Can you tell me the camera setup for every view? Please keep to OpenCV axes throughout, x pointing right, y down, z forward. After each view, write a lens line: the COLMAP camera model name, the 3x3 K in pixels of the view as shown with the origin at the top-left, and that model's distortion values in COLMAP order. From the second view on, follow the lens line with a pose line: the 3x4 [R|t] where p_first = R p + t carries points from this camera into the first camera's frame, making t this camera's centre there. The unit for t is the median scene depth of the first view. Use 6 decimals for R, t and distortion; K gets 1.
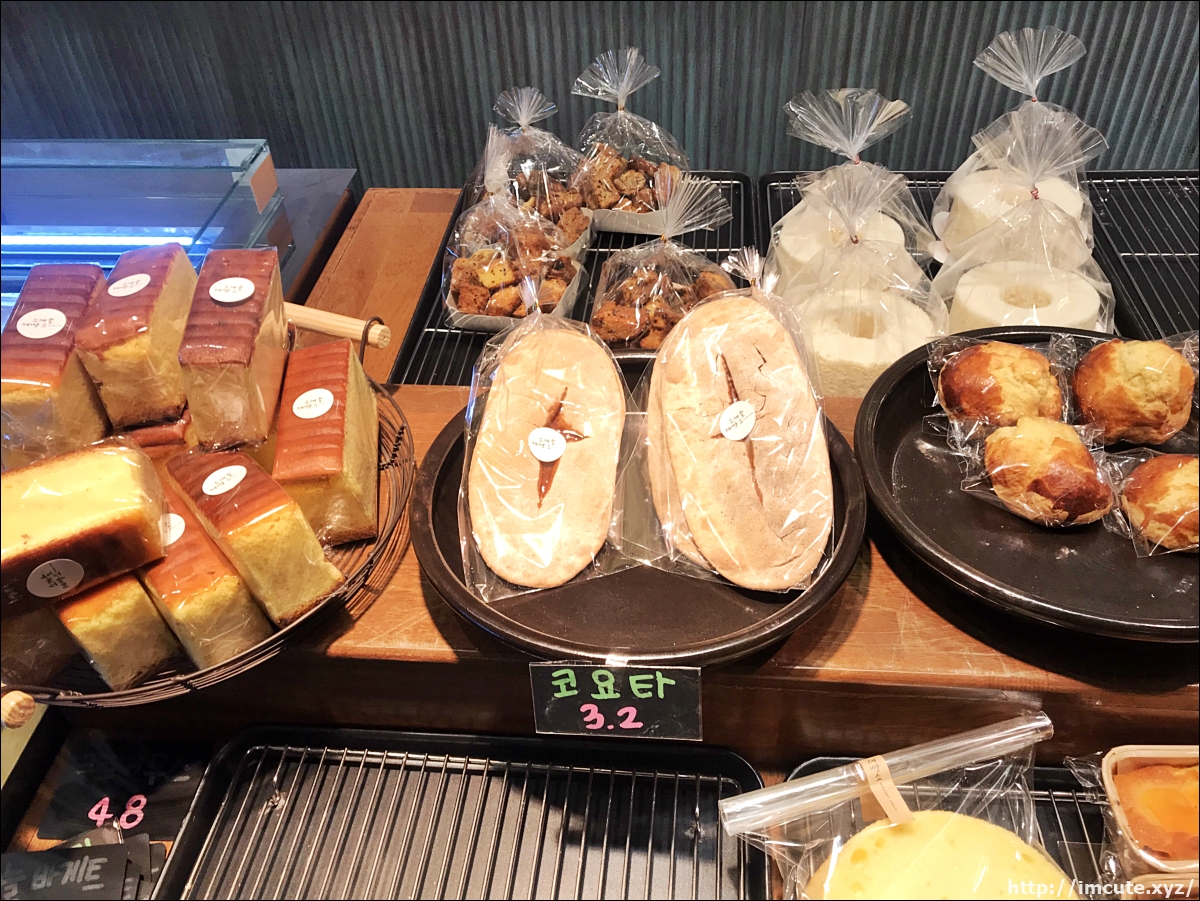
lens RADIAL K [[972.9, 0, 600.0], [0, 972.9, 450.5], [0, 0, 1]] dist [0.012840, -0.002563]
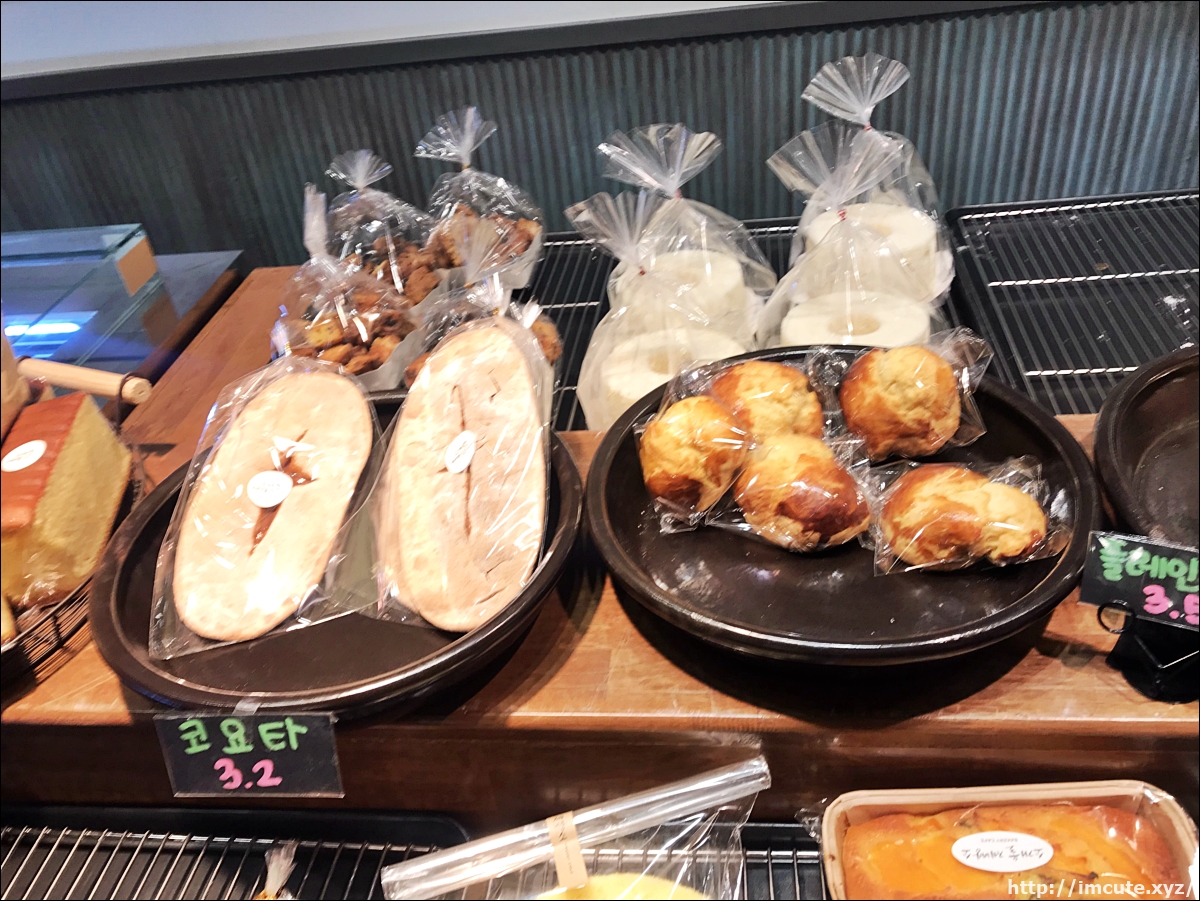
lens RADIAL K [[984.0, 0, 607.8], [0, 984.0, 447.0], [0, 0, 1]] dist [0.008721, 0.000524]
pose [[0.997591, -0.048065, -0.050028, 0.335686], [0.042522, 0.993402, -0.106513, 0.072443], [0.054818, 0.104129, 0.993052, 0.074610]]
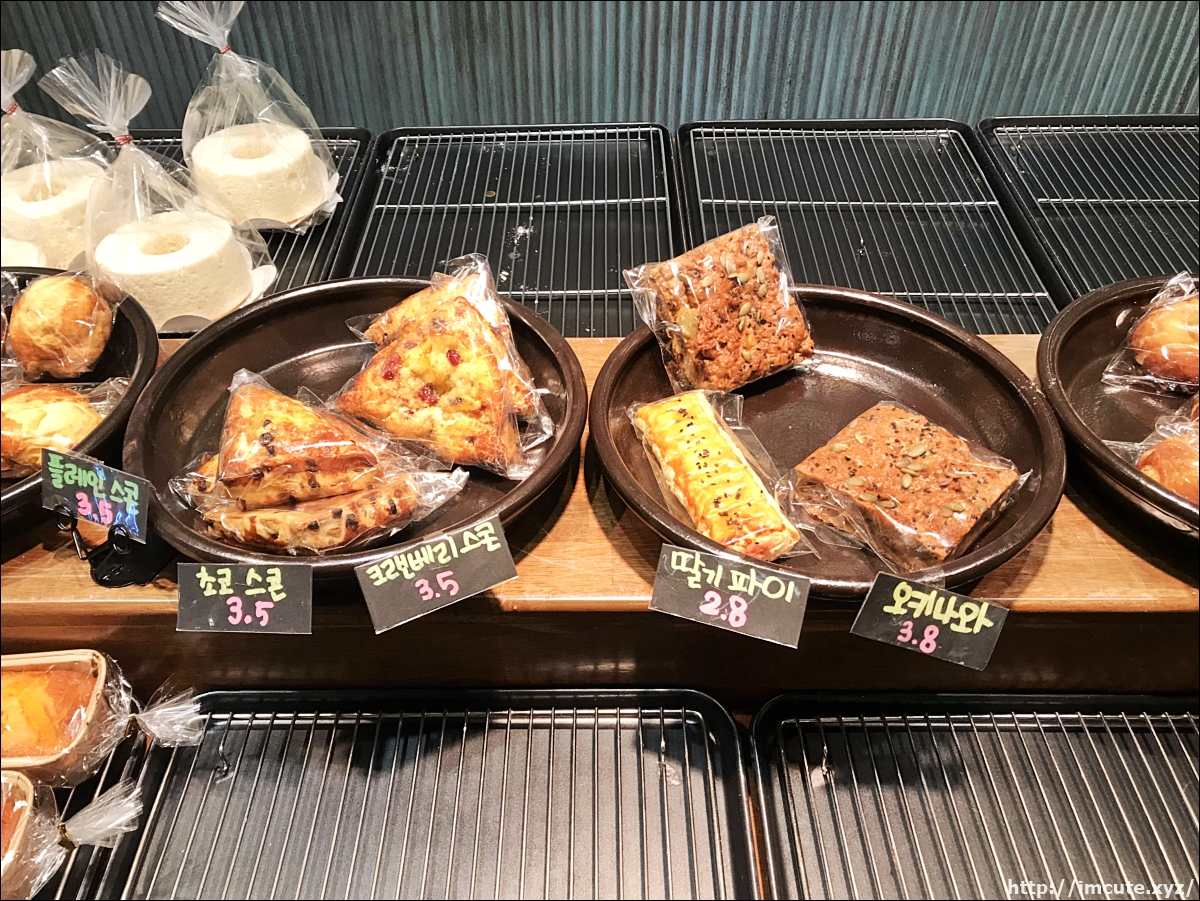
lens RADIAL K [[1003.5, 0, 600.0], [0, 1003.5, 450.5], [0, 0, 1]] dist [-0.014767, -0.006517]
pose [[0.994102, -0.034453, 0.102826, 1.080468], [0.033256, 0.999358, 0.013332, 0.079641], [-0.103220, -0.009834, 0.994610, -0.106785]]
